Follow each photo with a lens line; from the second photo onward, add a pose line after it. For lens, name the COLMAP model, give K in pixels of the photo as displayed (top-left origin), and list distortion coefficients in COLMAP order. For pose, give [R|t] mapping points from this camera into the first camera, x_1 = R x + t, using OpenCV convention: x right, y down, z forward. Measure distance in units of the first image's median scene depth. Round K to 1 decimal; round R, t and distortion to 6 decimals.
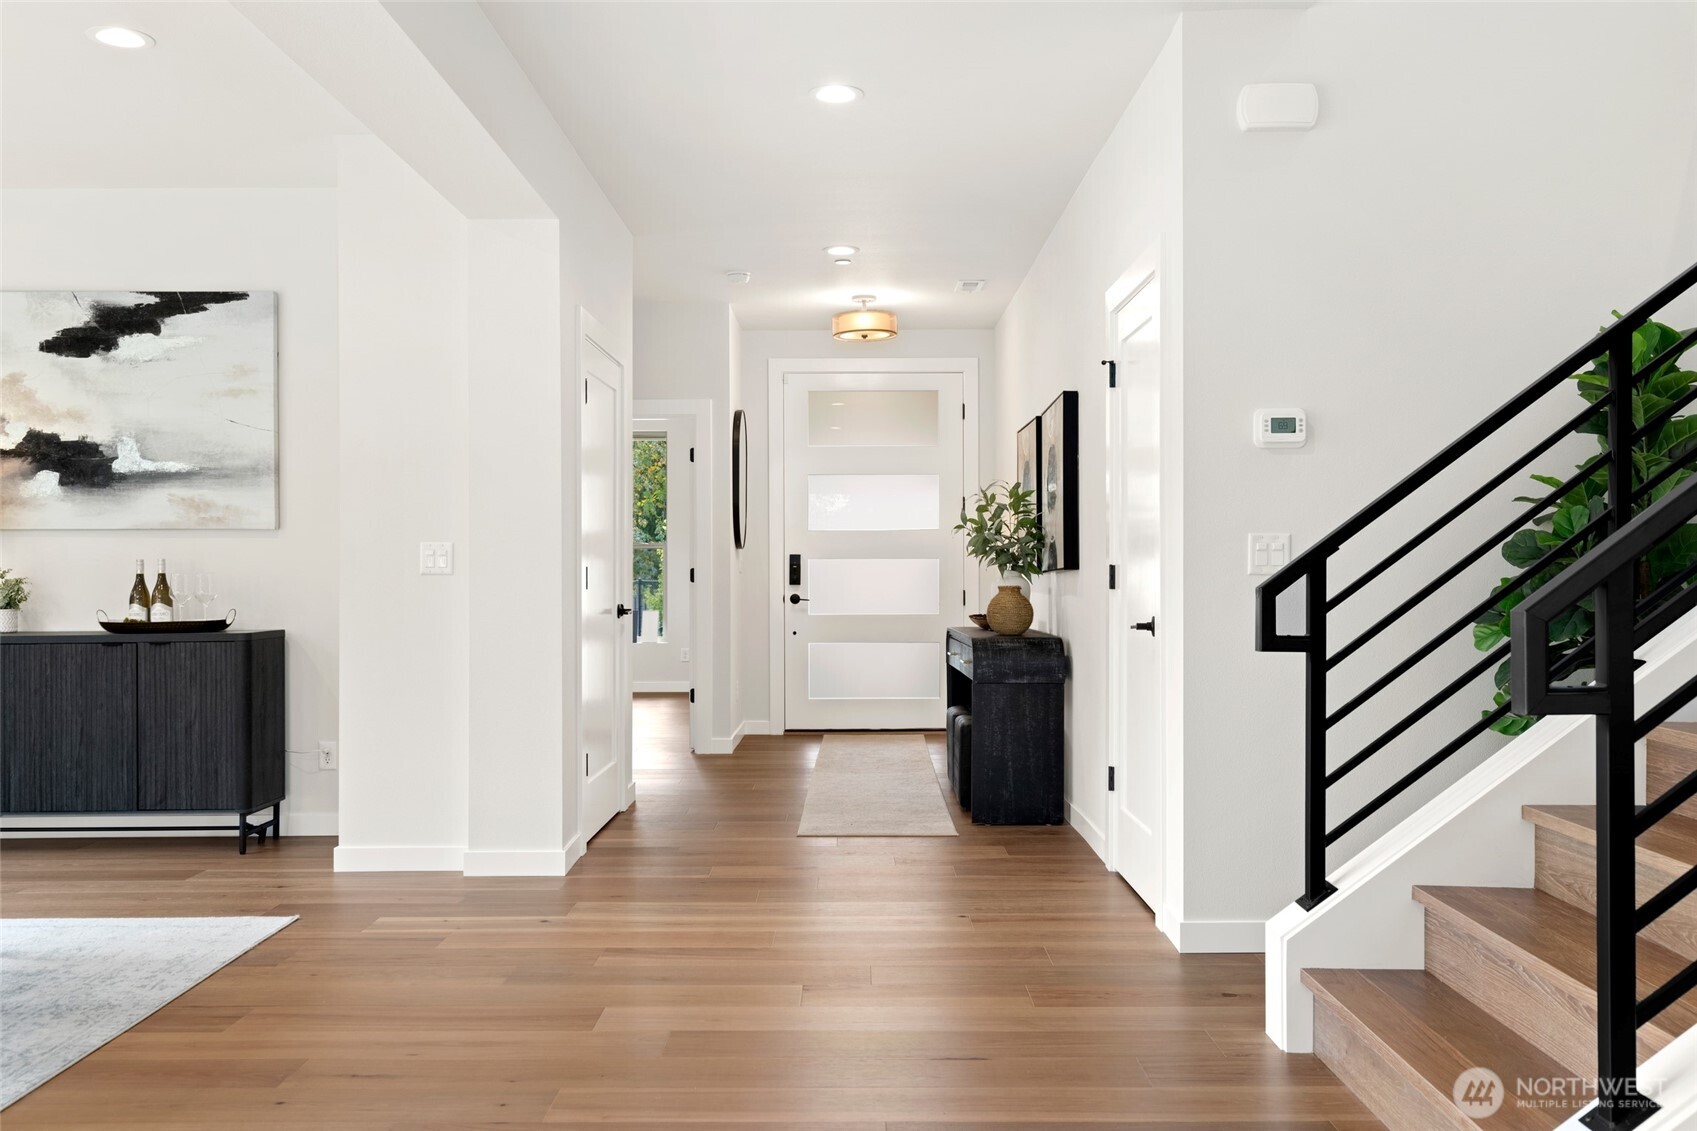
lens RADIAL K [[1464.7, 0, 846.8], [0, 1464.7, 566.1], [0, 0, 1]] dist [-0.011109, -0.005887]
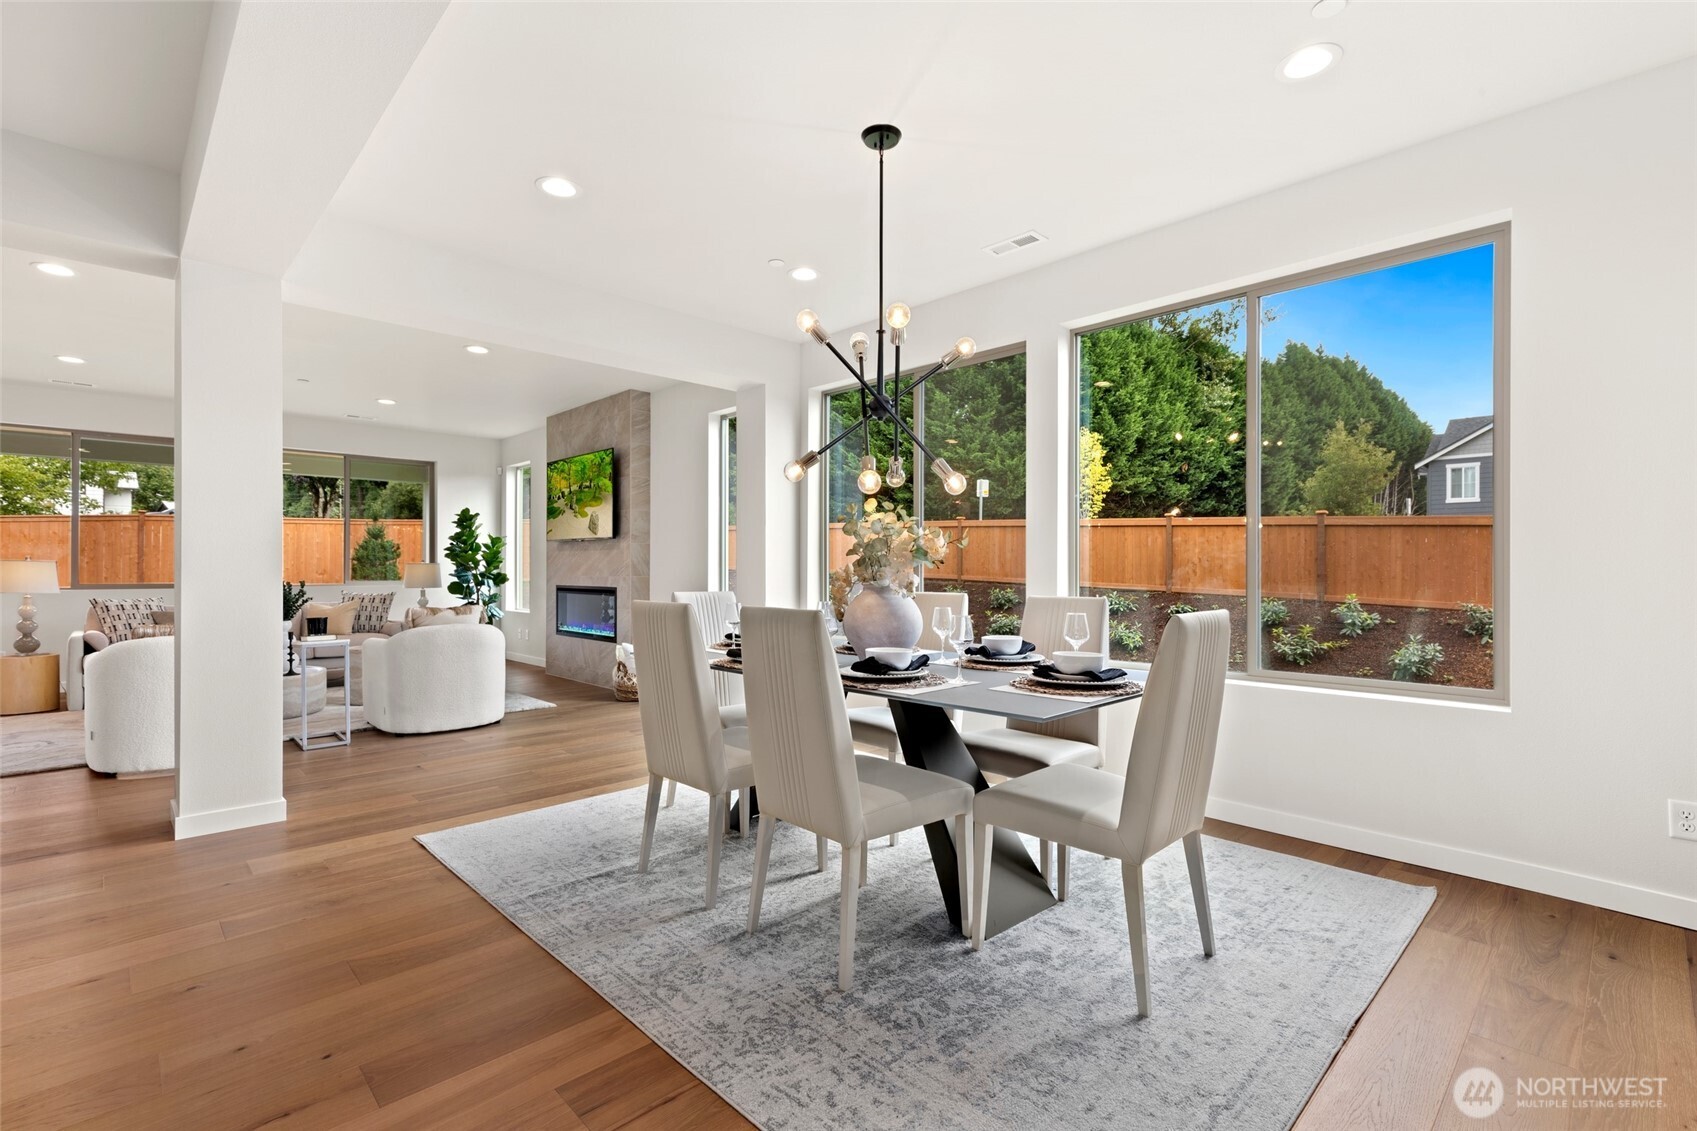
lens RADIAL K [[763.1, 0, 851.6], [0, 763.1, 566.3], [0, 0, 1]] dist [0.004017, 0.000256]
pose [[-0.707738, 0.009878, -0.706406, -0.204485], [0.006648, 0.999951, 0.007321, -0.014098], [0.706443, 0.000485, -0.707769, 1.378505]]
